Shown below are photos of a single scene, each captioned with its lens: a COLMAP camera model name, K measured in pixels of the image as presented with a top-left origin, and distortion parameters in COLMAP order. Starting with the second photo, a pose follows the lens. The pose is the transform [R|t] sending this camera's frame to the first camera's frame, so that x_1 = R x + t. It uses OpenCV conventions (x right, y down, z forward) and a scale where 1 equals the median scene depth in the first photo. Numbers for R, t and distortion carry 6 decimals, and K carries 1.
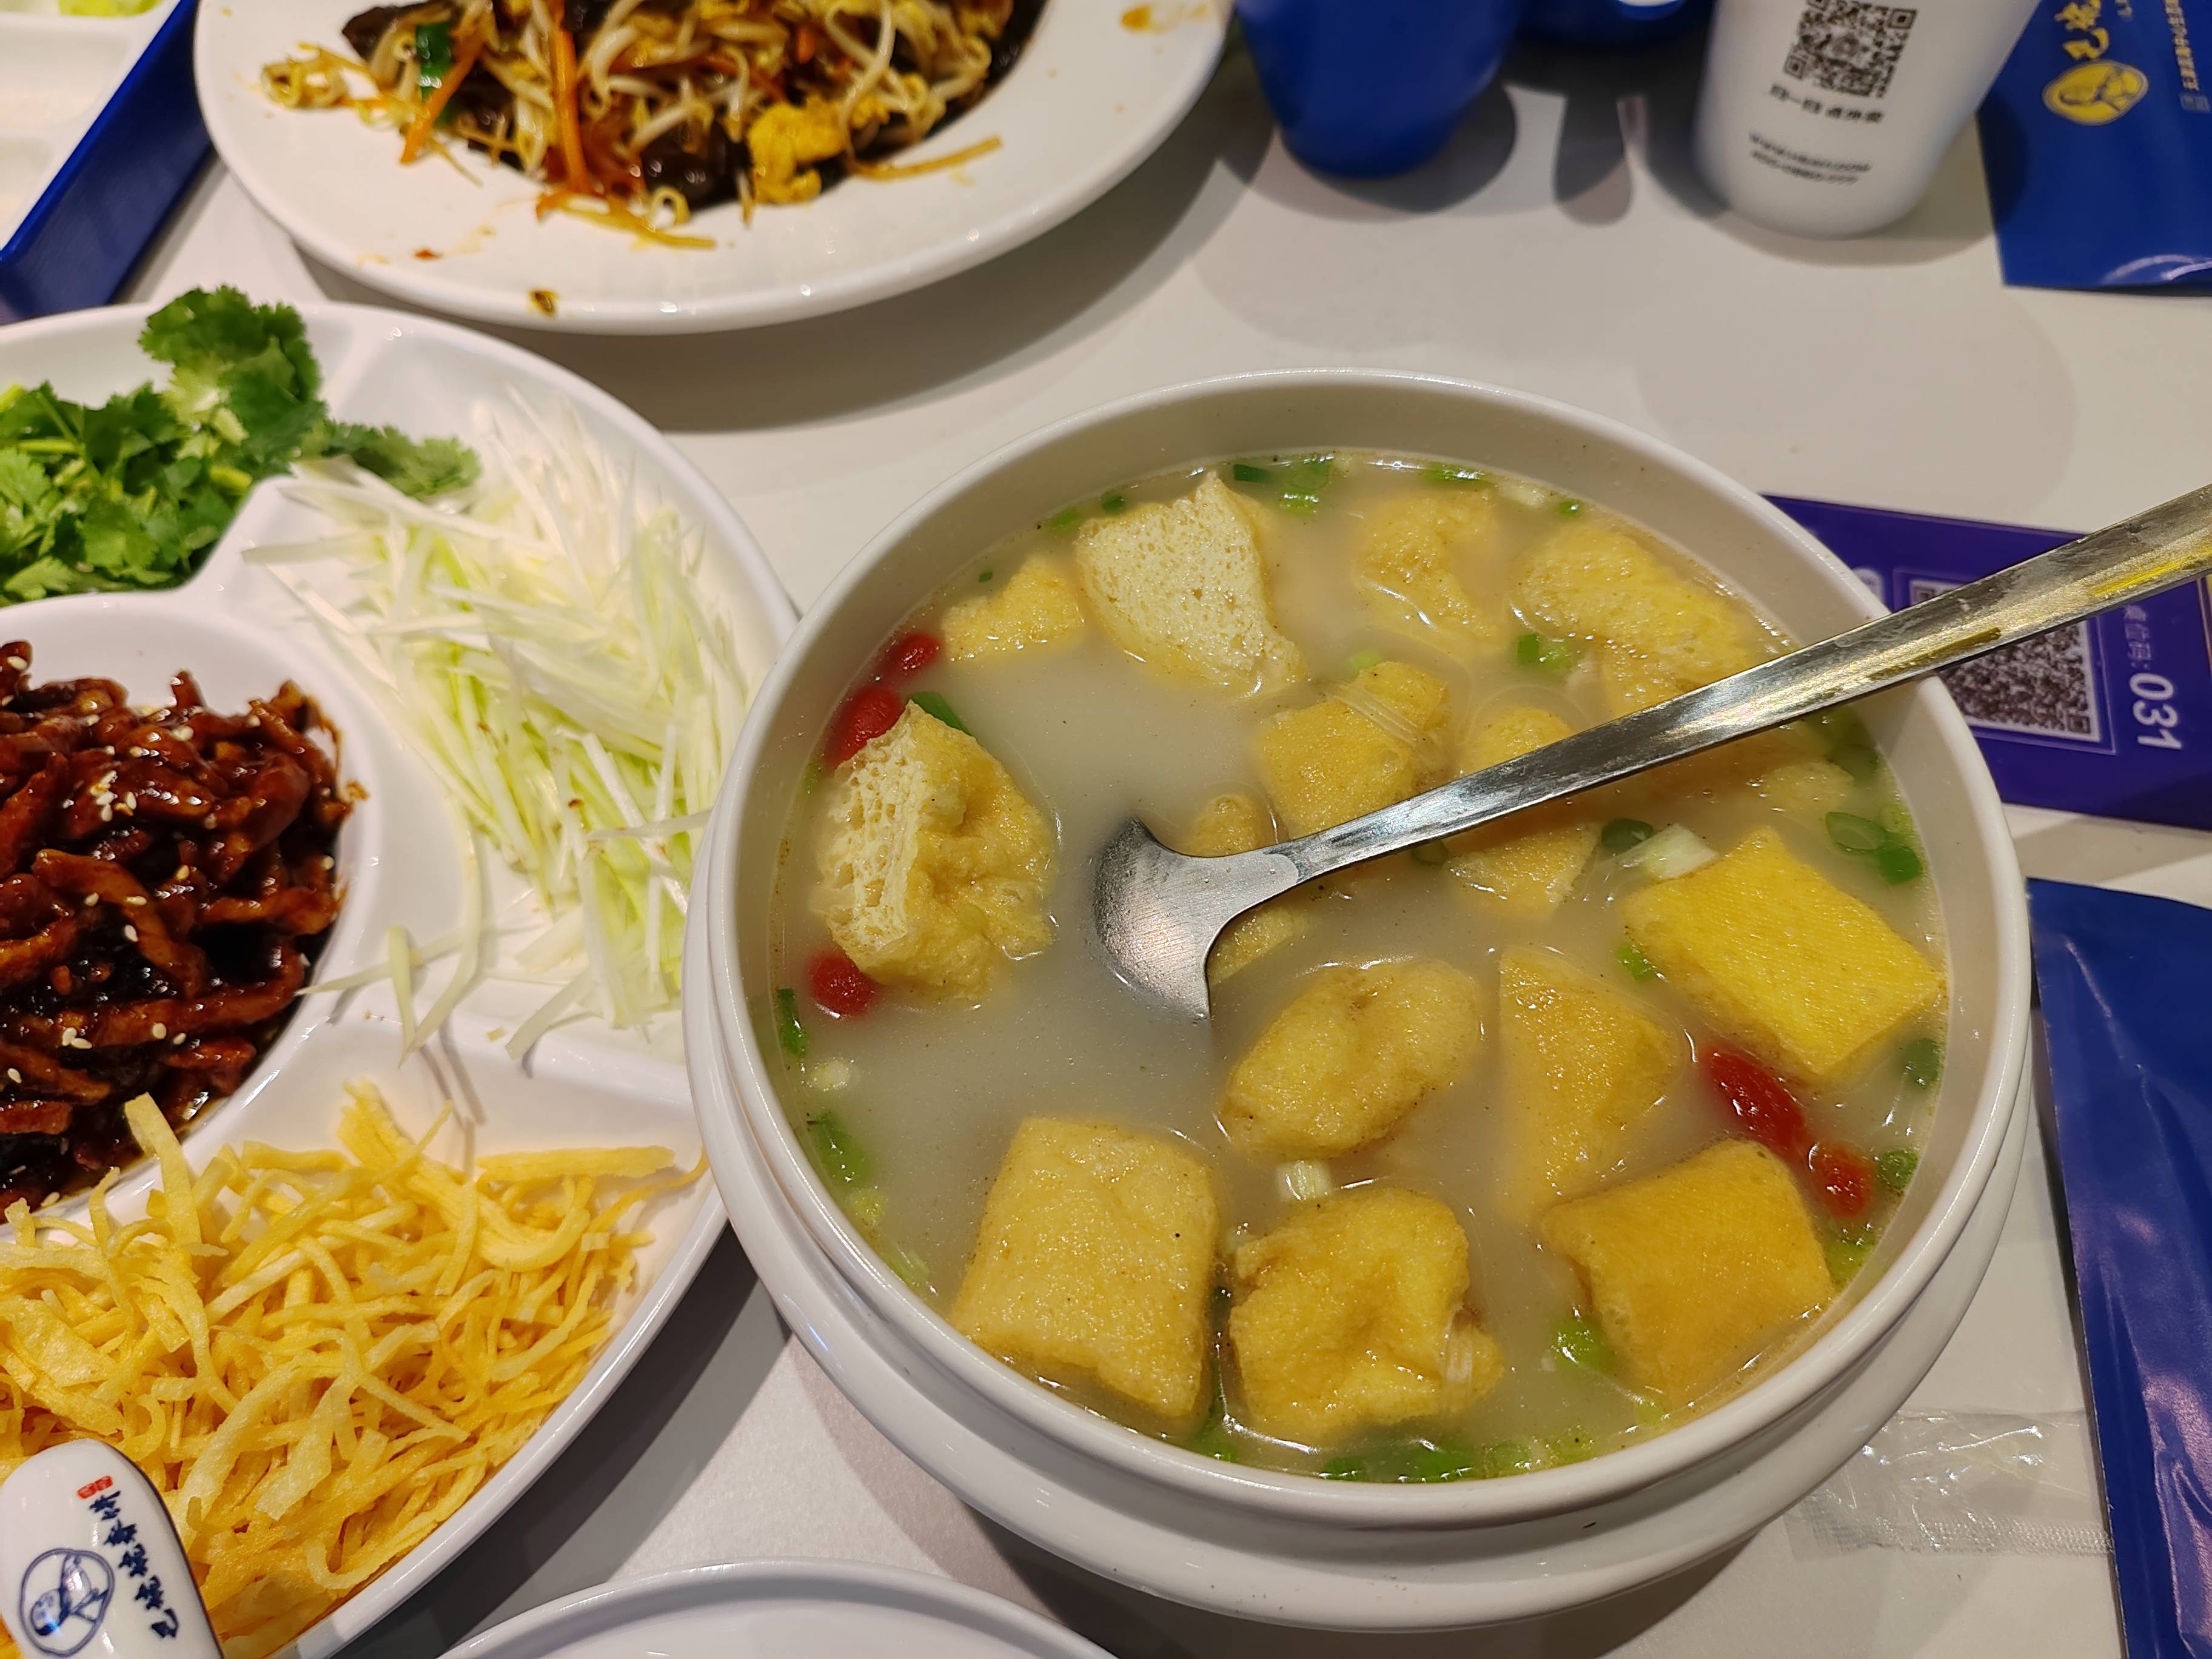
lens RADIAL K [[1751.4, 0, 1102.1], [0, 1751.4, 788.6], [0, 0, 1]] dist [-0.004190, 0.001486]
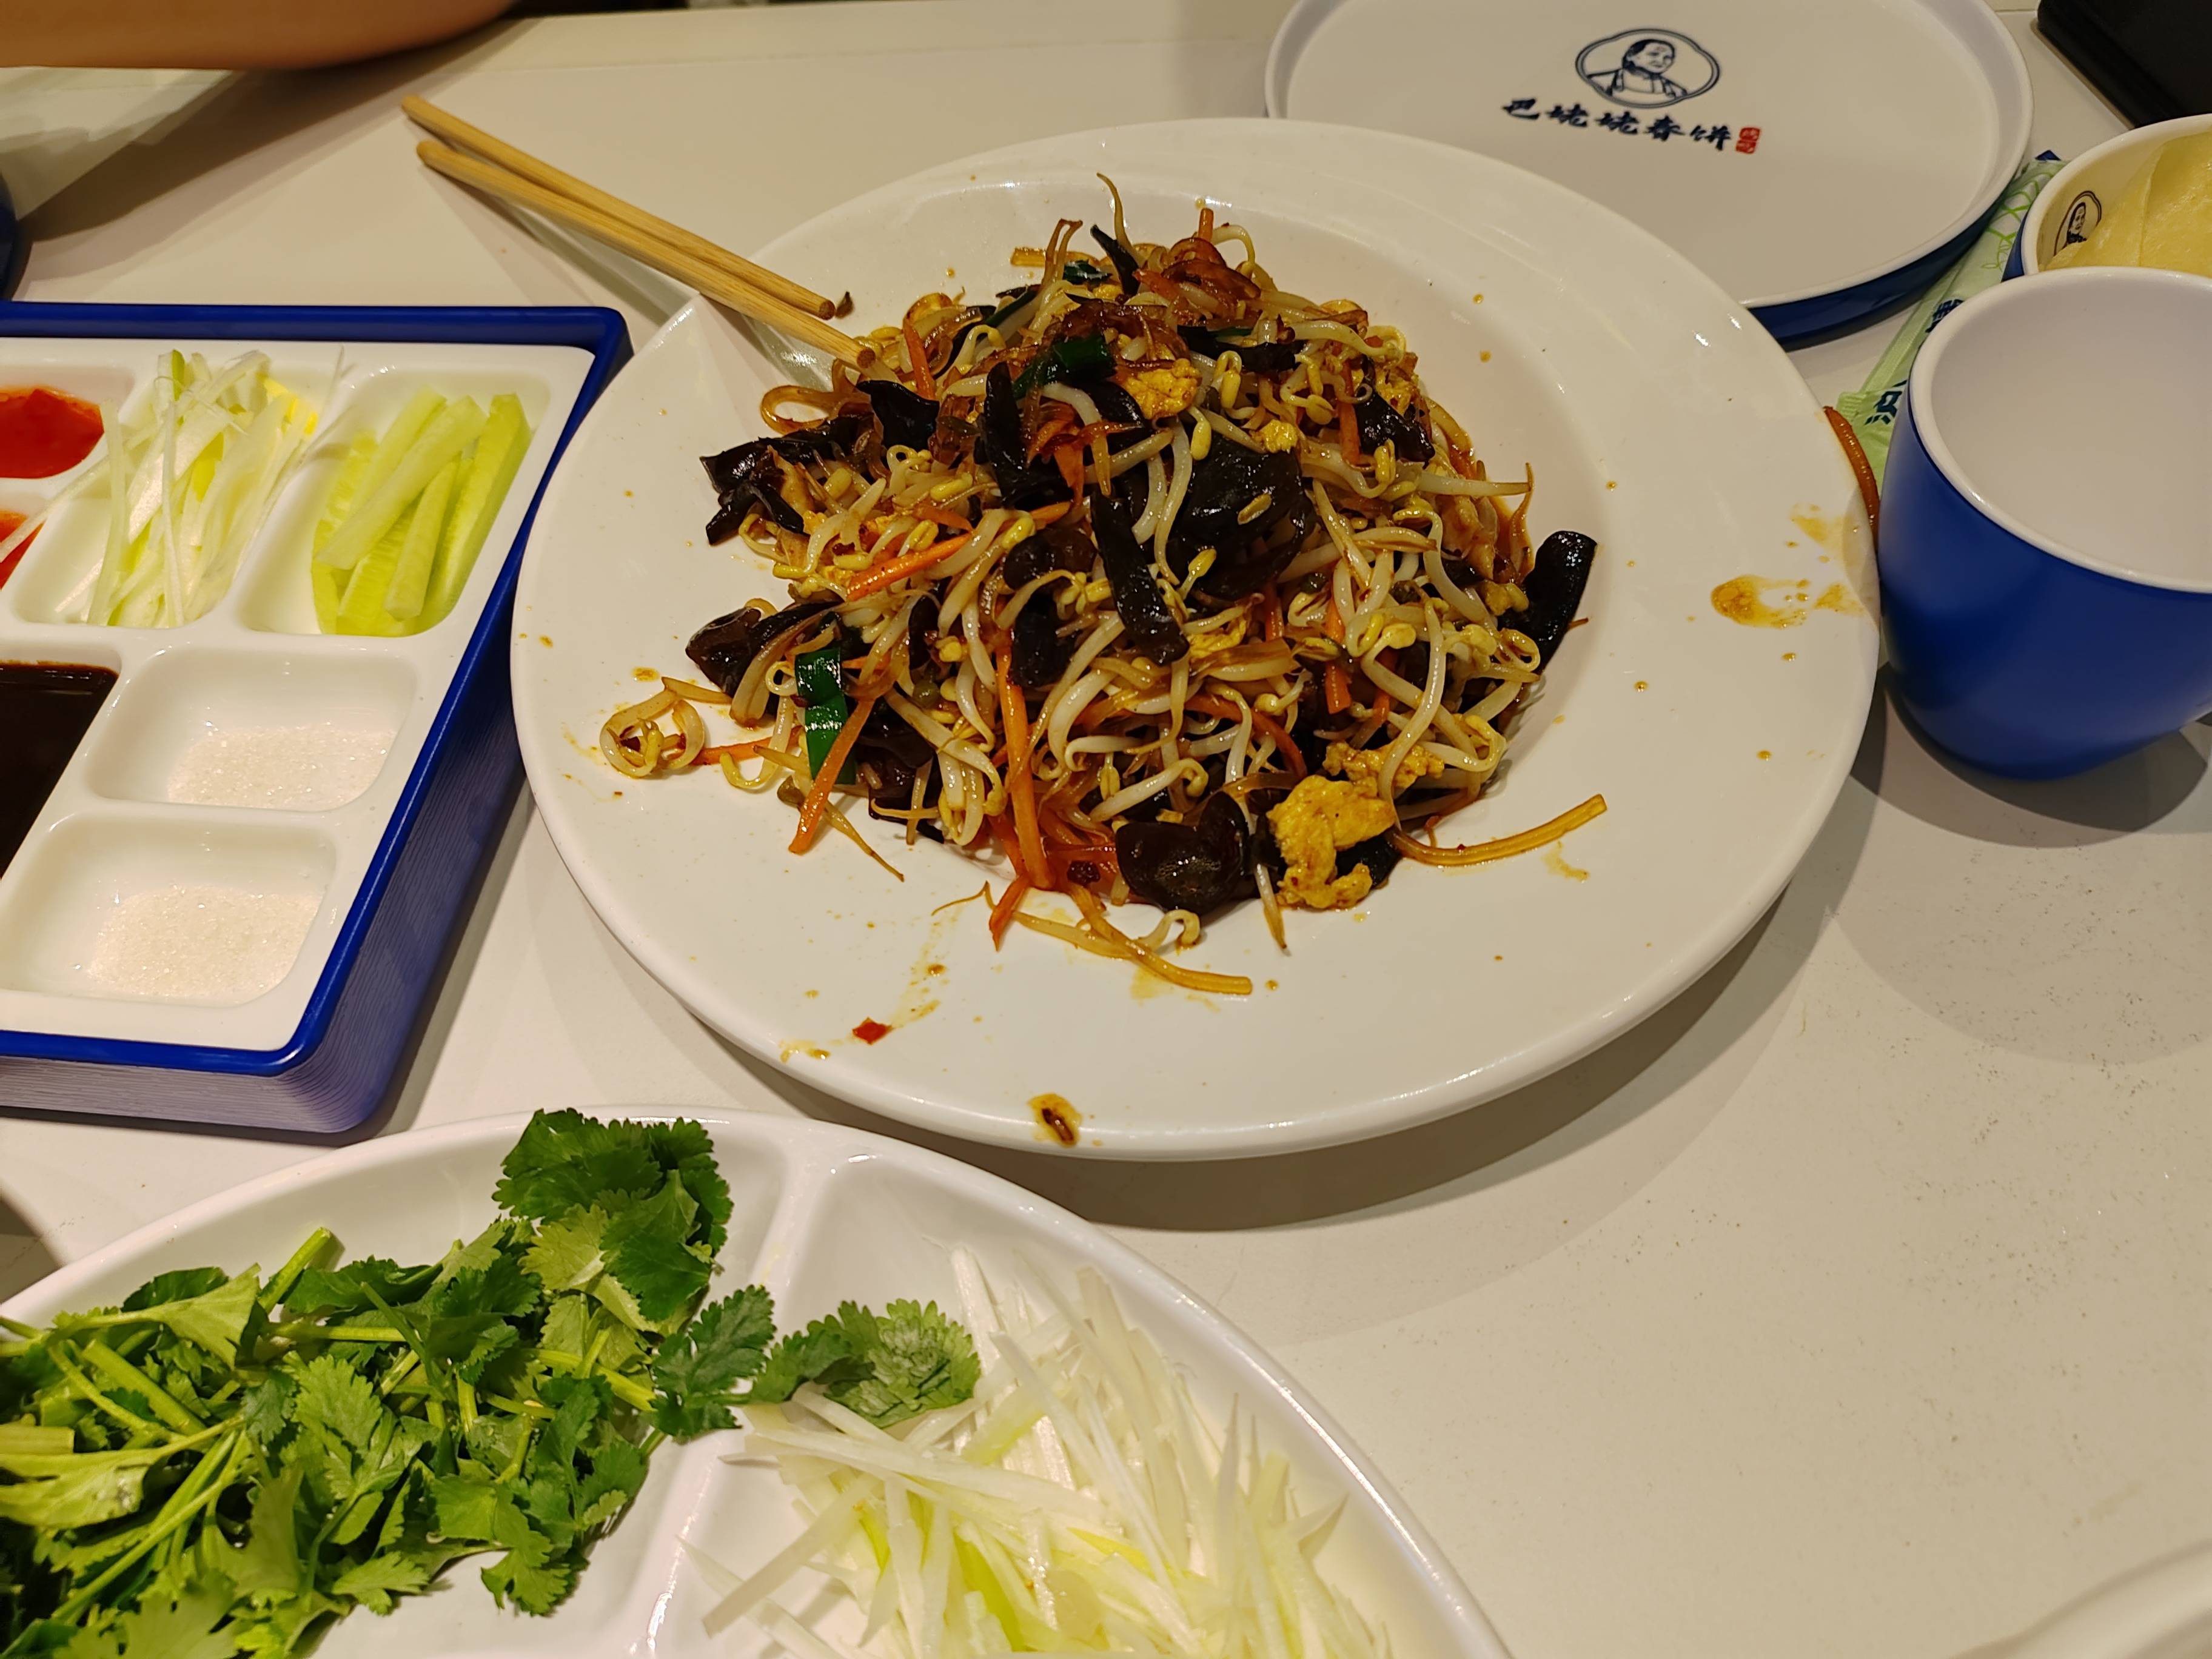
lens RADIAL K [[1630.1, 0, 1106.0], [0, 1630.1, 829.5], [0, 0, 1]] dist [0.048392, -0.084856]
pose [[0.998798, -0.044701, -0.020124, -0.319432], [0.043915, 0.998316, -0.037897, -0.425661], [0.021784, 0.036968, 0.999079, 0.371192]]
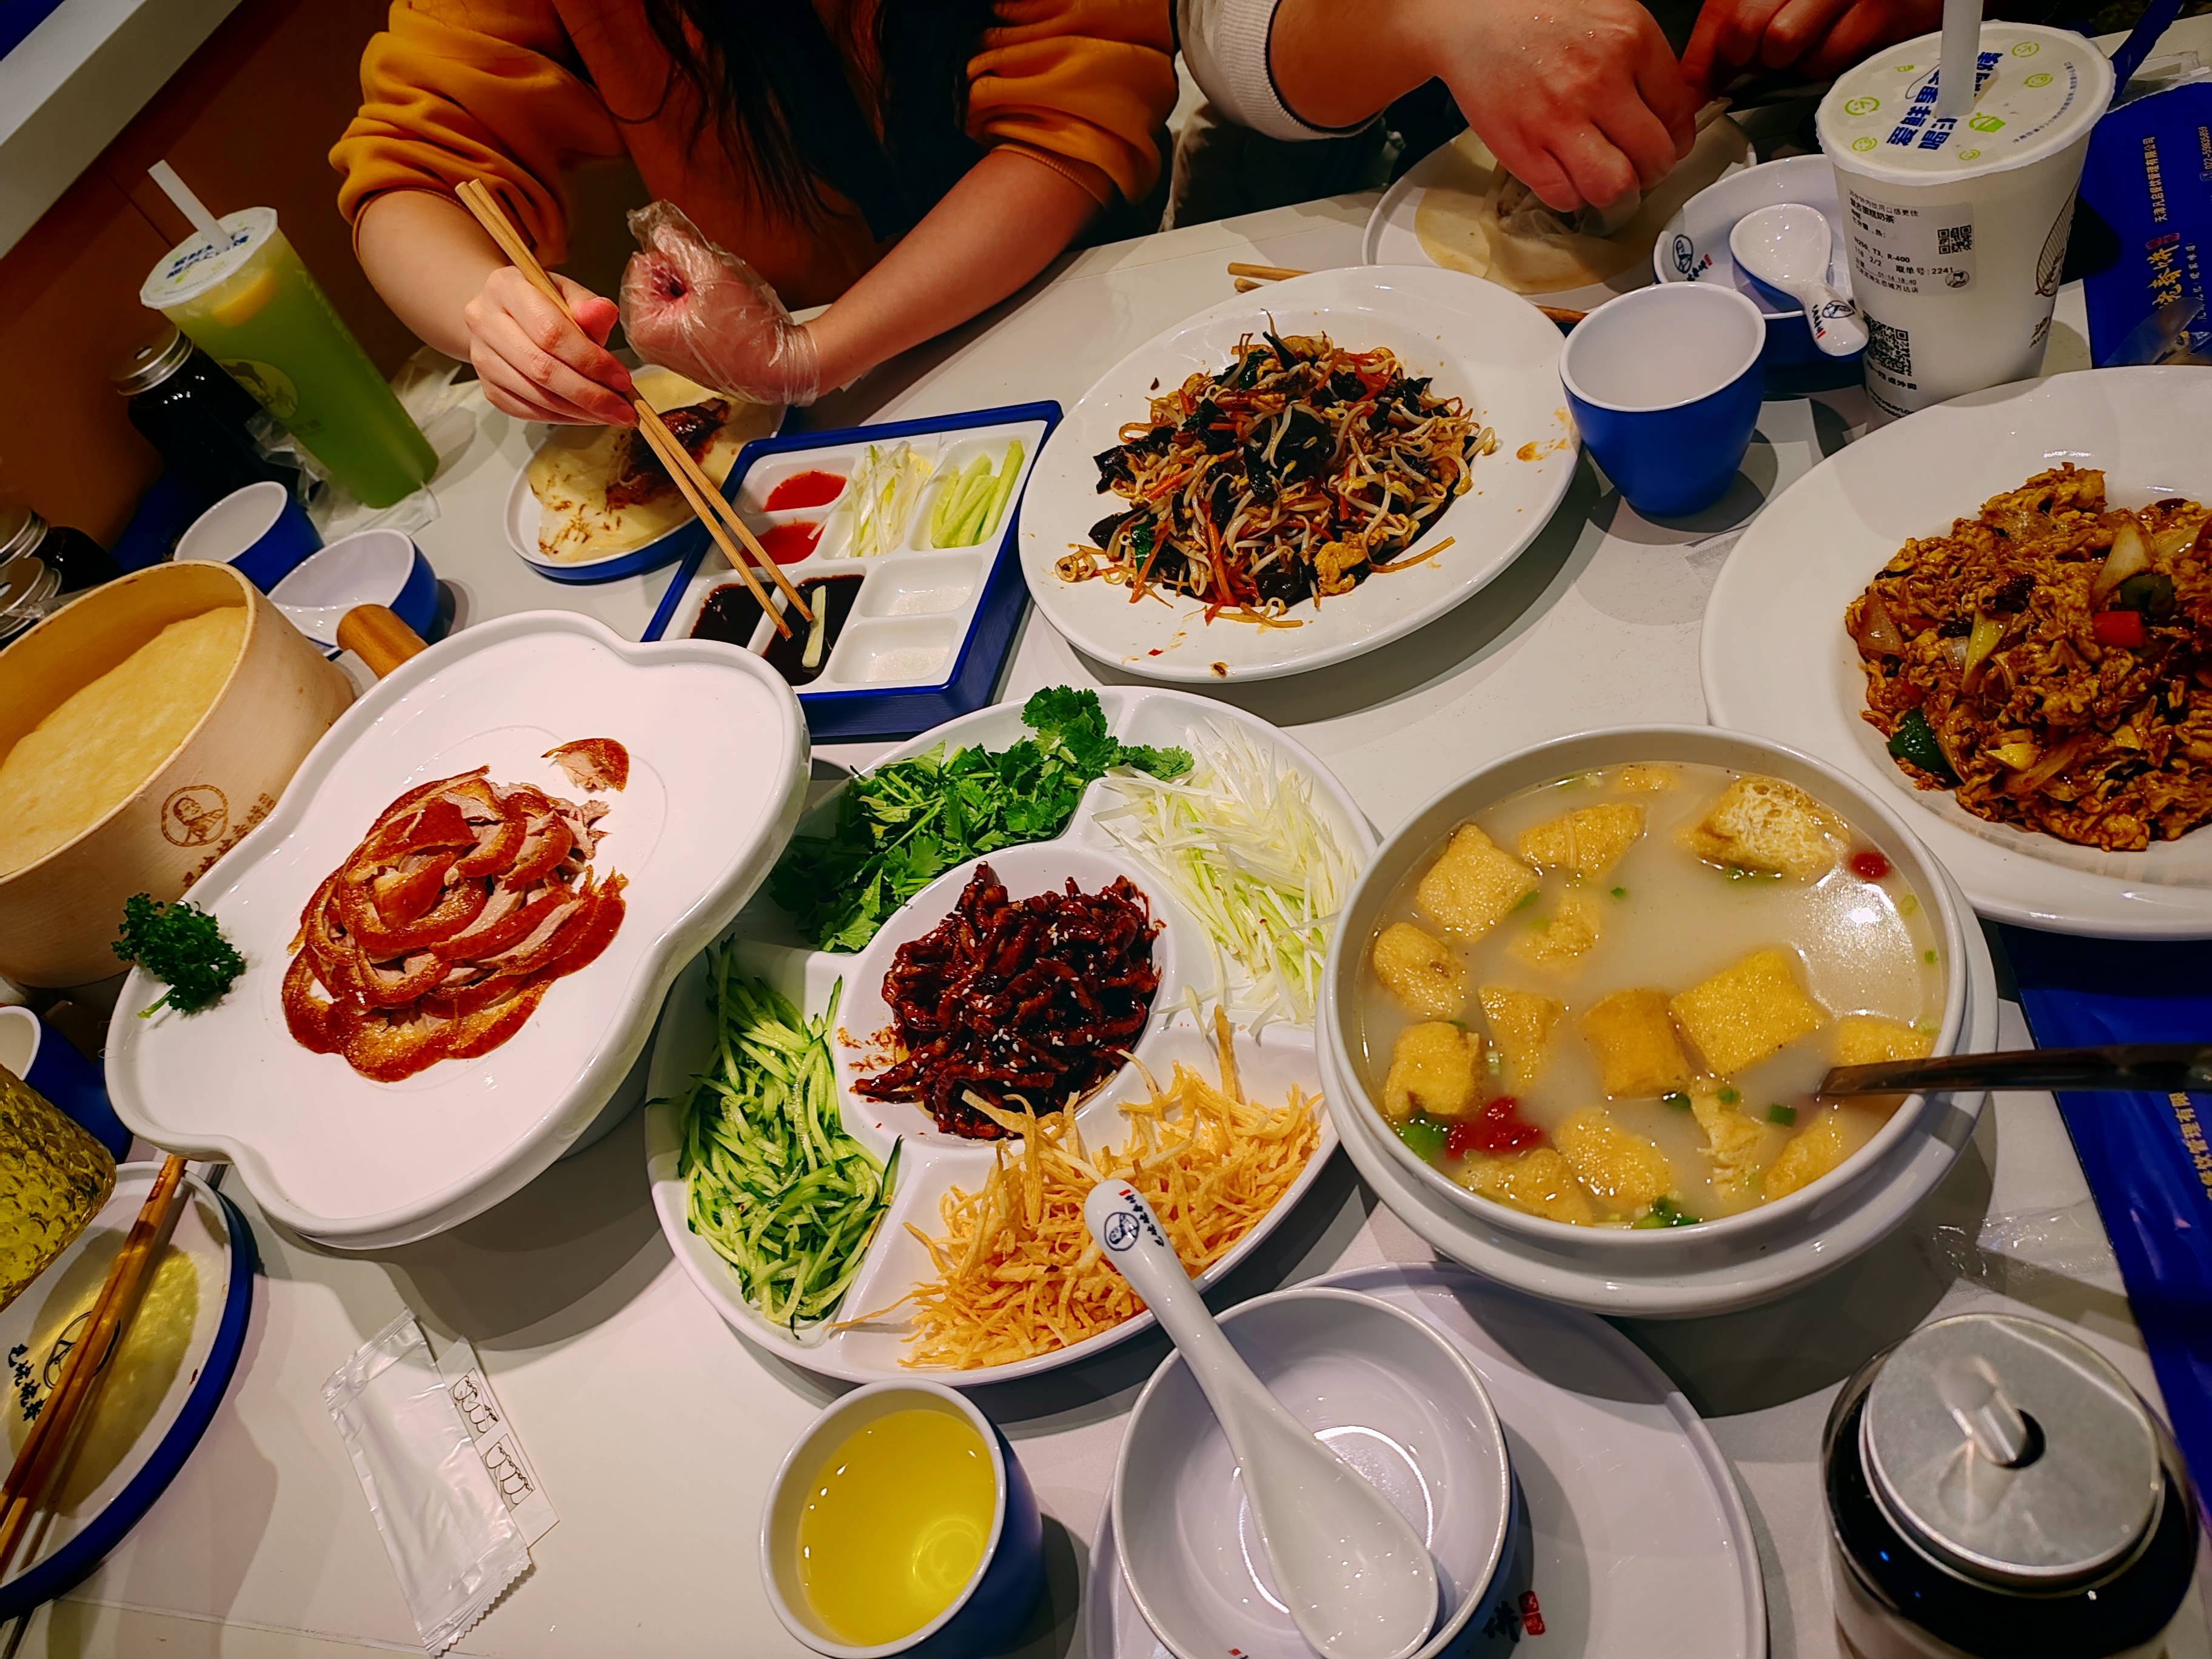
lens RADIAL K [[1729.9, 0, 1106.0], [0, 1729.9, 829.5], [0, 0, 1]] dist [0.010055, 0.006481]
pose [[0.945132, -0.106690, -0.308777, 0.148539], [0.072988, 0.990239, -0.118744, 0.124537], [0.318431, 0.089692, 0.943693, -0.922023]]
